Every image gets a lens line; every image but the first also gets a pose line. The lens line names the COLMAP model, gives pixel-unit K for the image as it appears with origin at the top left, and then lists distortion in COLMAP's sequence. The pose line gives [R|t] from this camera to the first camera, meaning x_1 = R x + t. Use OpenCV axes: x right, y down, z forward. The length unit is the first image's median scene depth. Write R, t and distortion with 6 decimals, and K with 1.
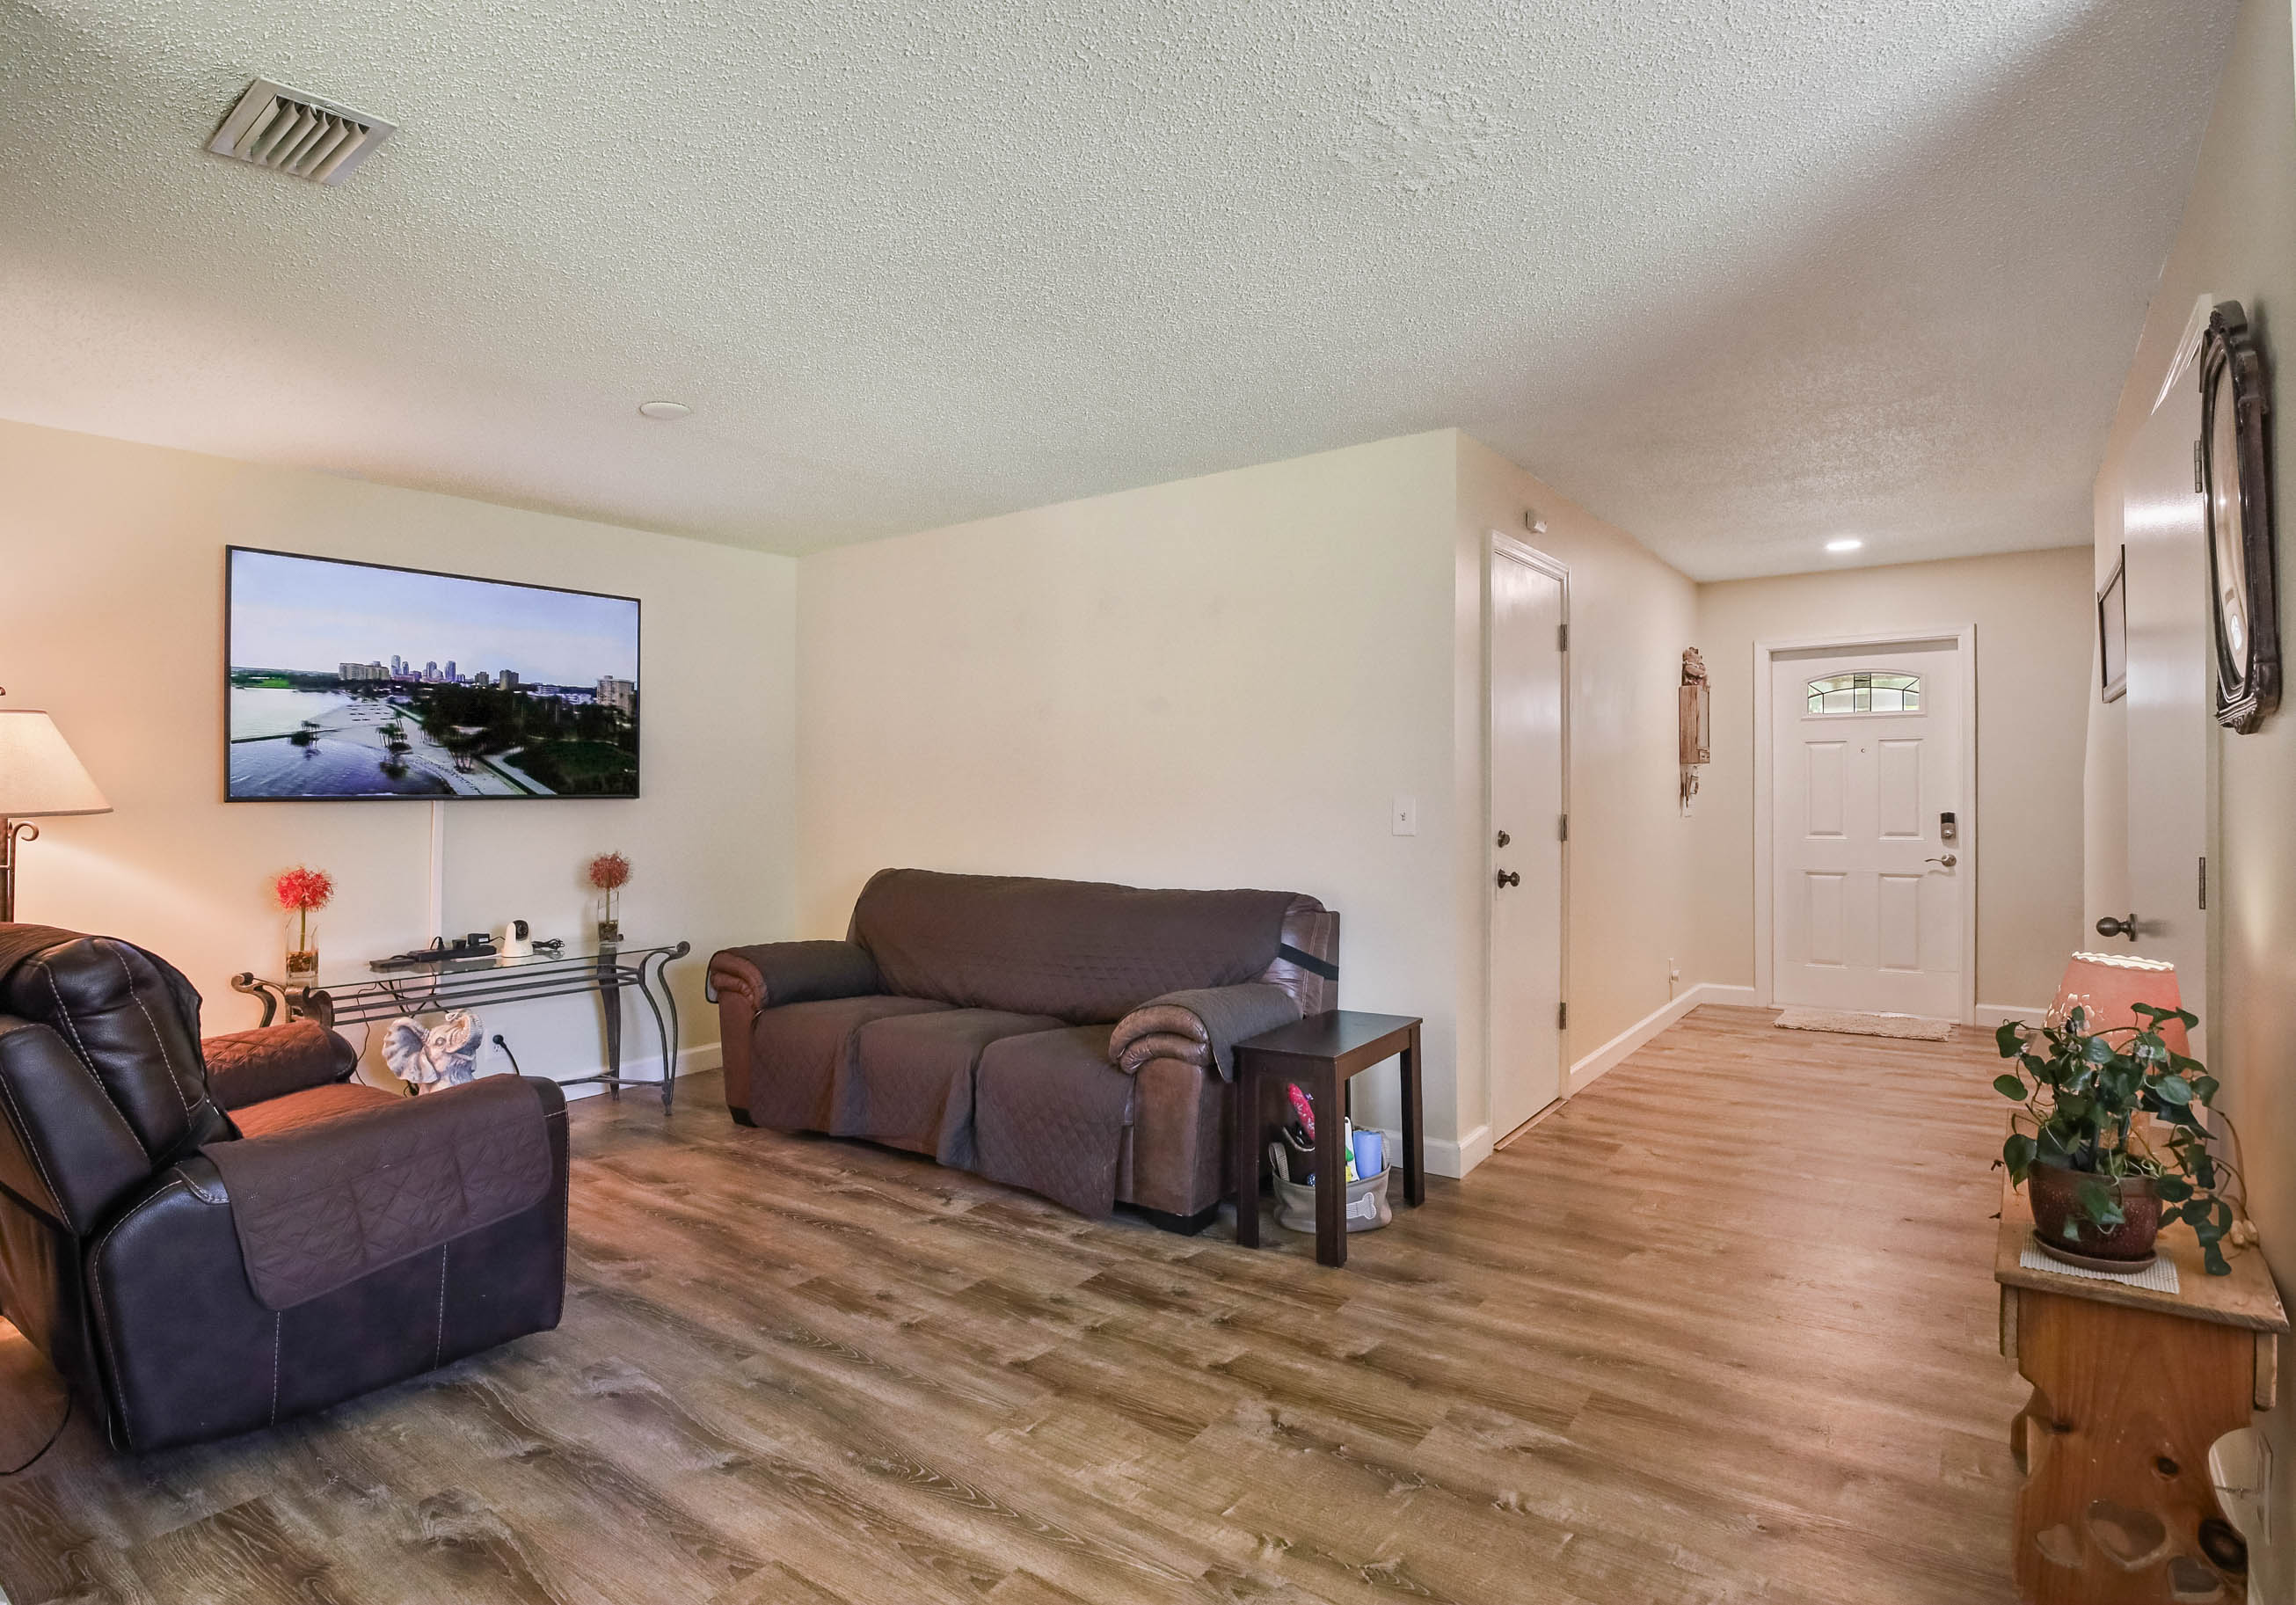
lens RADIAL K [[1175.6, 0, 1167.0], [0, 1175.6, 795.1], [0, 0, 1]] dist [-0.027515, -0.001614]
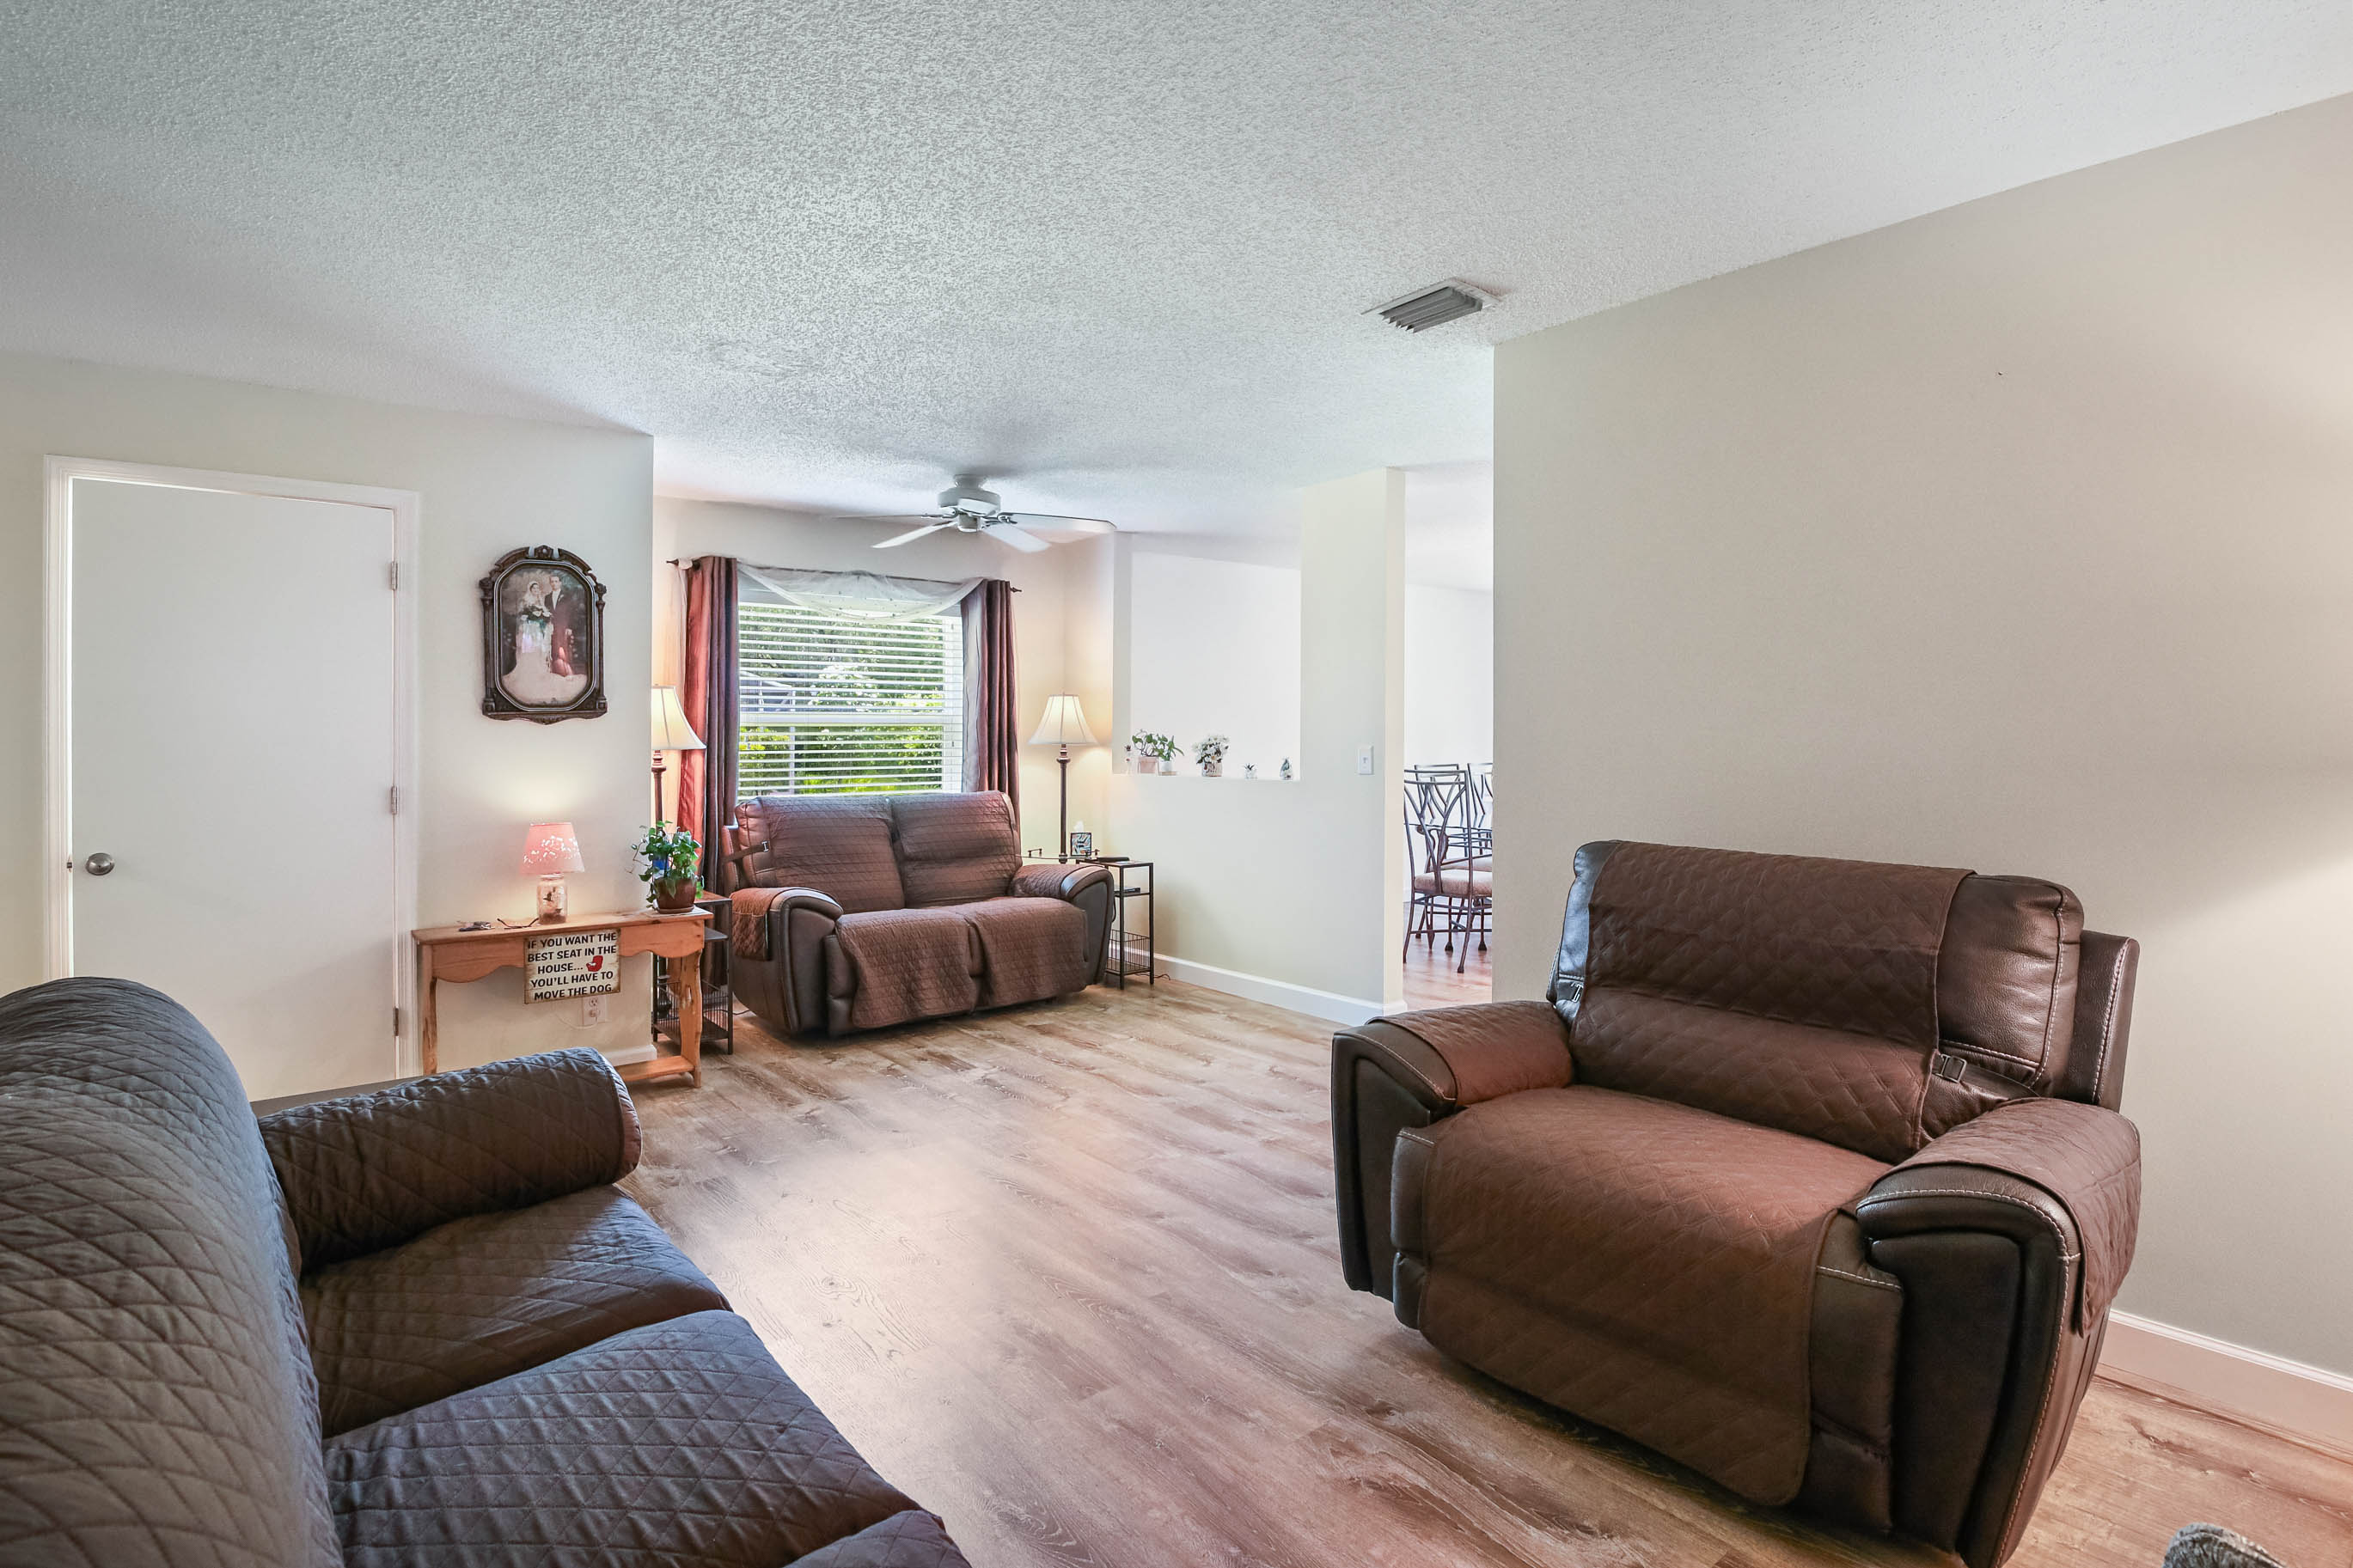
lens RADIAL K [[1160.0, 0, 1176.5], [0, 1160.0, 784.0], [0, 0, 1]] dist [-0.034817, -0.000508]
pose [[-0.966048, 0.004883, 0.258316, -0.651111], [0.017044, 0.998848, 0.044858, -0.007475], [-0.257799, 0.047738, -0.965018, 1.986528]]
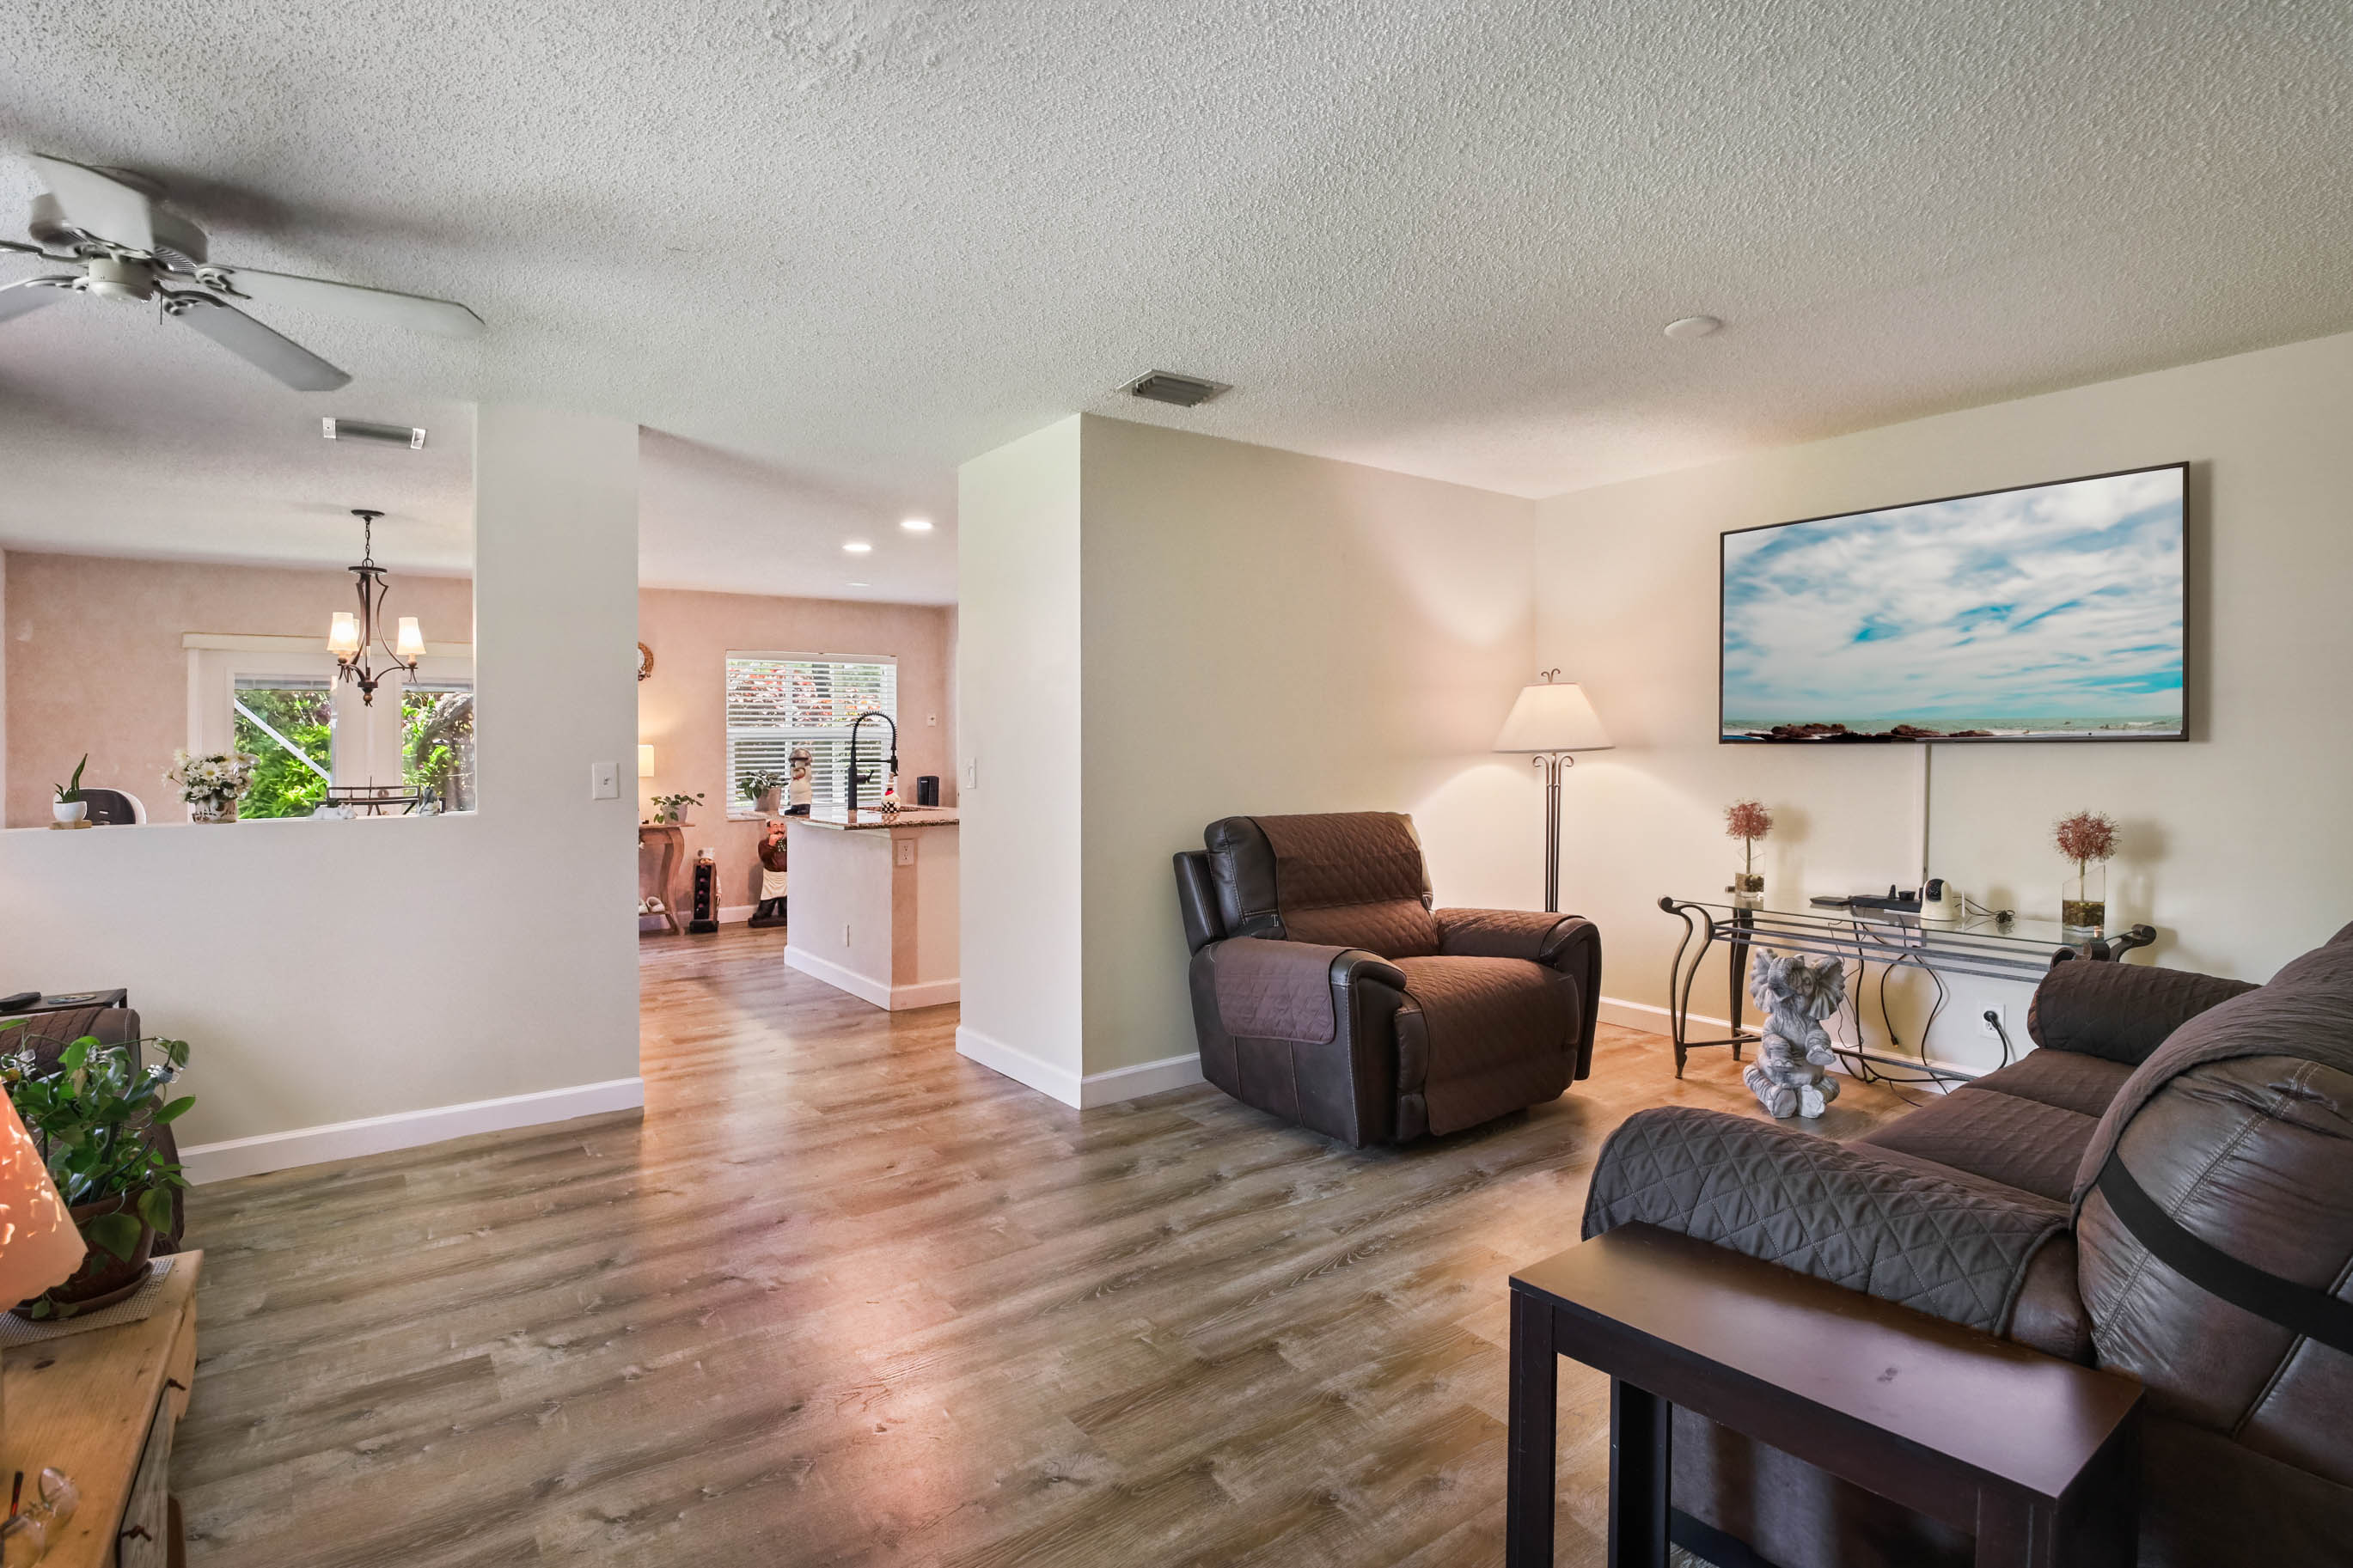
lens RADIAL K [[1151.1, 0, 1134.9], [0, 1151.1, 761.9], [0, 0, 1]] dist [-0.030098, 0.000221]
pose [[-0.332184, 0.027385, -0.942817, 0.786040], [0.008420, 0.999625, 0.026069, -0.017174], [0.943177, 0.000721, -0.332290, 1.215939]]
